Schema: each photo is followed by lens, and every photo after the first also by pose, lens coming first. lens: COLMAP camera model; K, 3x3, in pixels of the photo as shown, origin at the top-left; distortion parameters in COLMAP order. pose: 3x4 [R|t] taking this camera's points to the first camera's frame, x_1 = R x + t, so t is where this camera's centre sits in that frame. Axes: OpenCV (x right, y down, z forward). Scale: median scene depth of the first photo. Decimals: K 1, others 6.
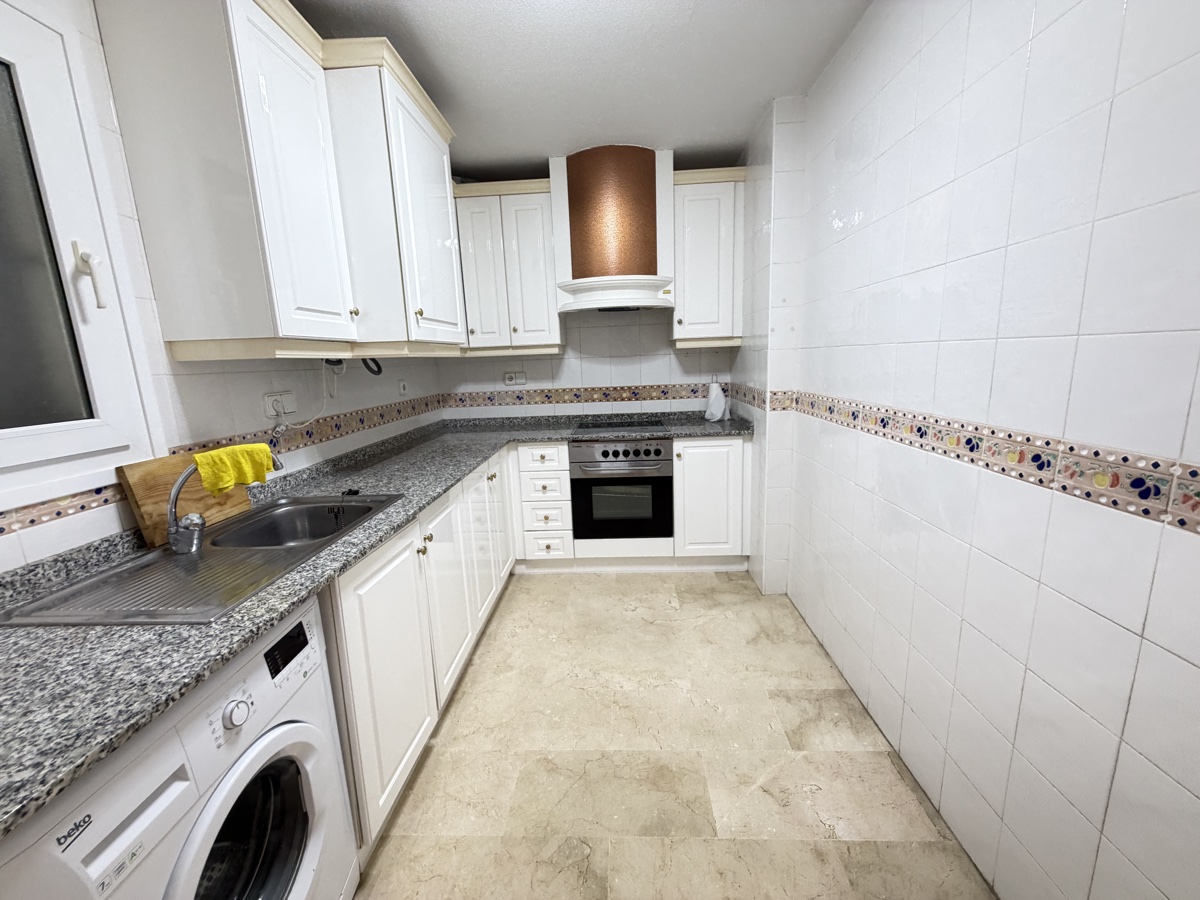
lens RADIAL K [[478.4, 0, 597.7], [0, 478.4, 451.8], [0, 0, 1]] dist [0.000952, 0.000304]
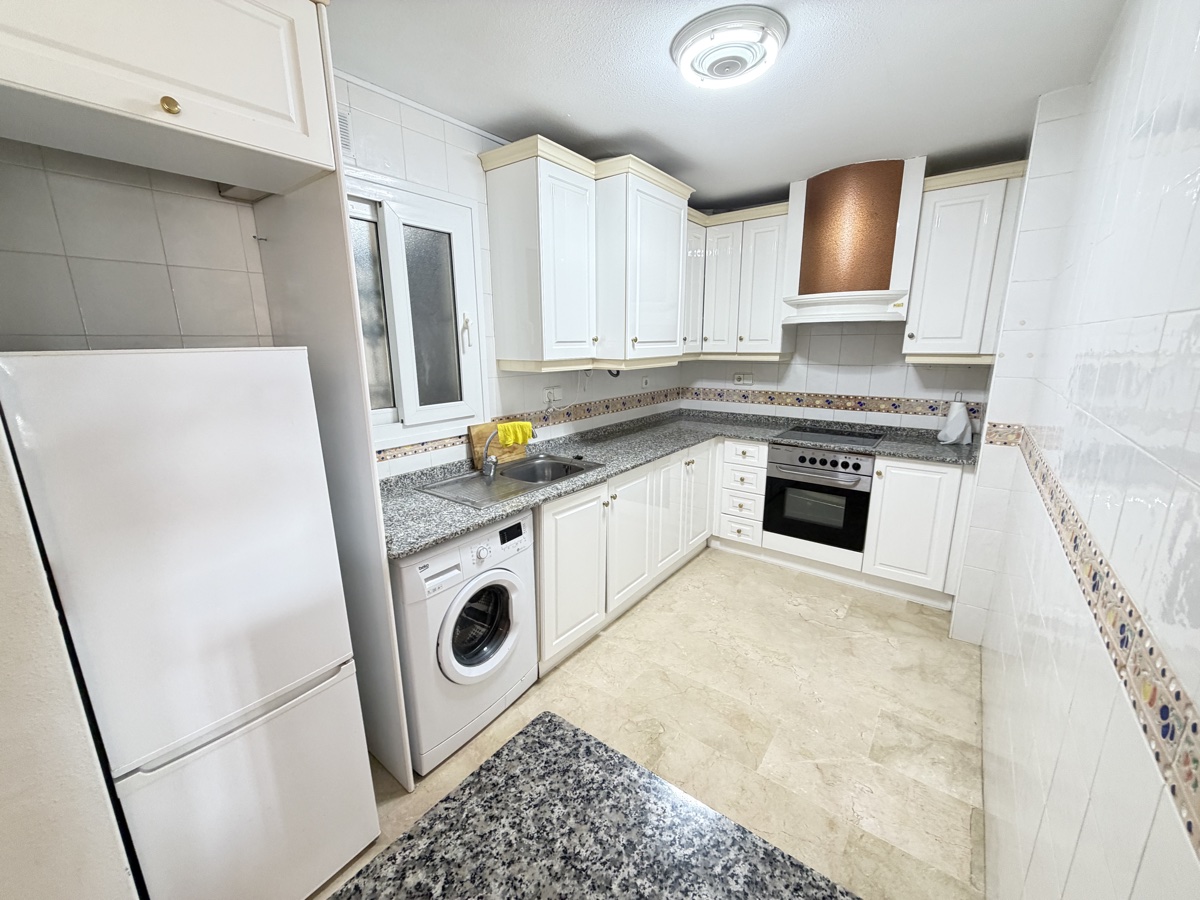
lens RADIAL K [[478.4, 0, 597.7], [0, 478.4, 451.8], [0, 0, 1]] dist [0.000952, 0.000304]
pose [[0.820852, 0.158885, -0.548596, 0.303847], [-0.132785, 0.987296, 0.087258, -0.060871], [0.555491, 0.001220, 0.831522, -0.194663]]
